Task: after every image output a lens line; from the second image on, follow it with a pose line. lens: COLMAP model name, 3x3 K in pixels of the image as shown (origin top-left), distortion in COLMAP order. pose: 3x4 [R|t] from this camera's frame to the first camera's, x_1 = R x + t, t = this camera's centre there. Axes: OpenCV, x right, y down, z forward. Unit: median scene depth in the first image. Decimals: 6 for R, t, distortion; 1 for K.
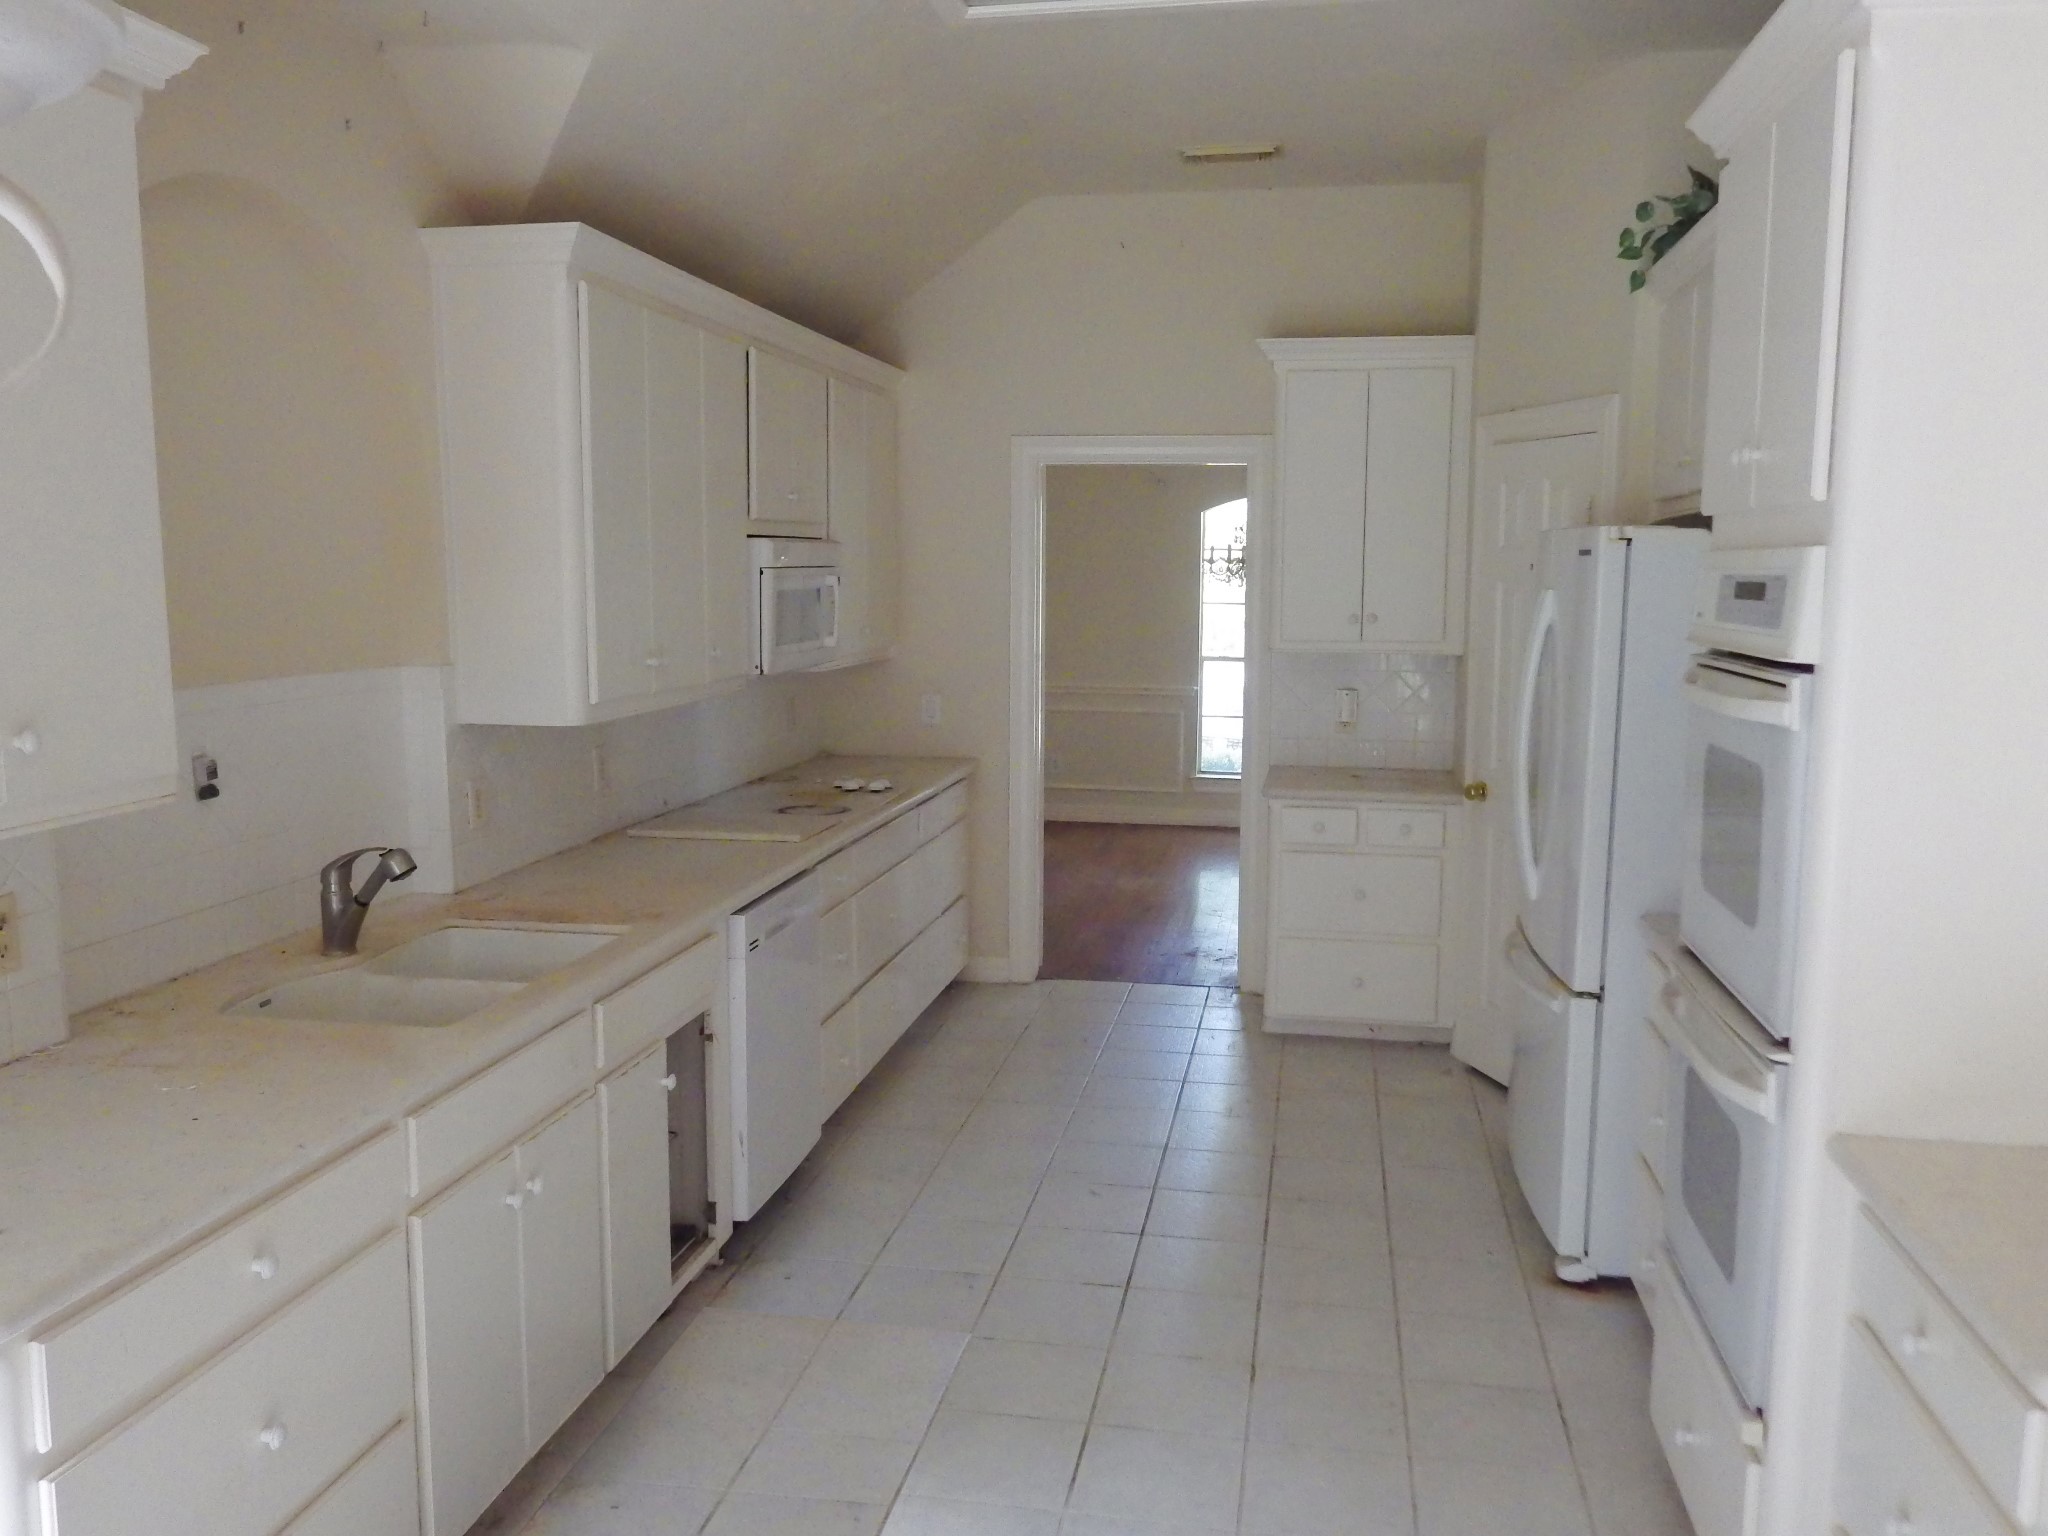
lens RADIAL K [[1606.3, 0, 1025.3], [0, 1606.3, 769.2], [0, 0, 1]] dist [-0.005510, -0.018175]
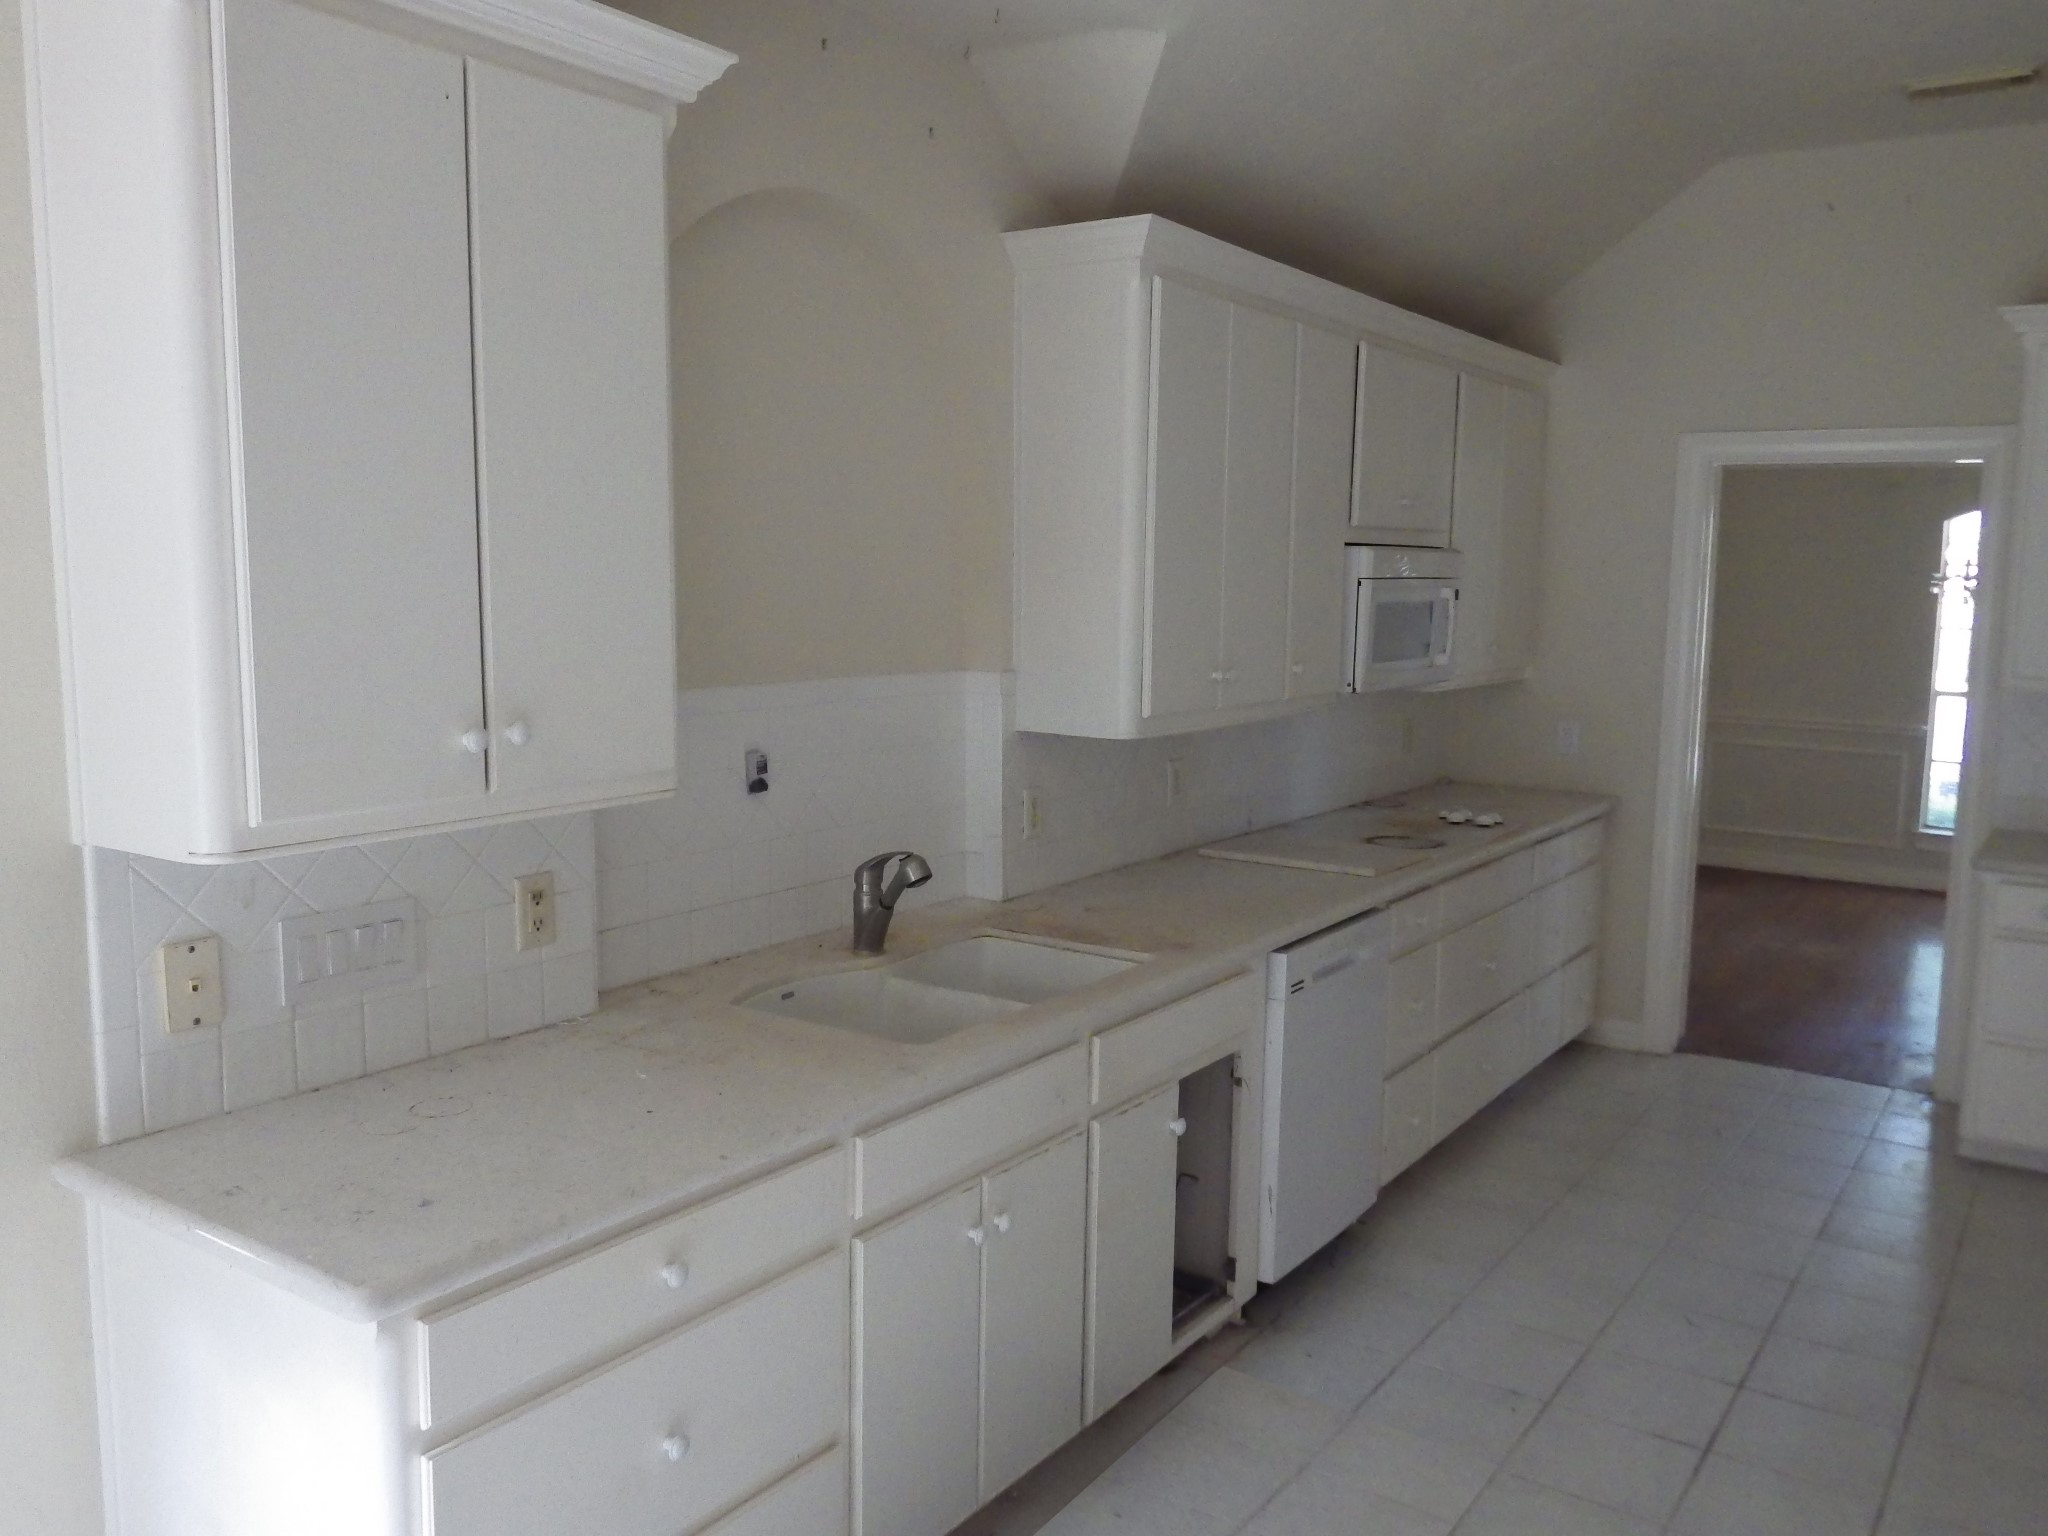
lens RADIAL K [[1606.3, 0, 1022.5], [0, 1606.3, 769.5], [0, 0, 1]] dist [-0.005510, -0.018175]
pose [[0.910590, 0.059842, -0.408957, 0.057358], [-0.062748, 0.998009, 0.006321, -0.011043], [0.408521, 0.019905, 0.912532, 0.093892]]
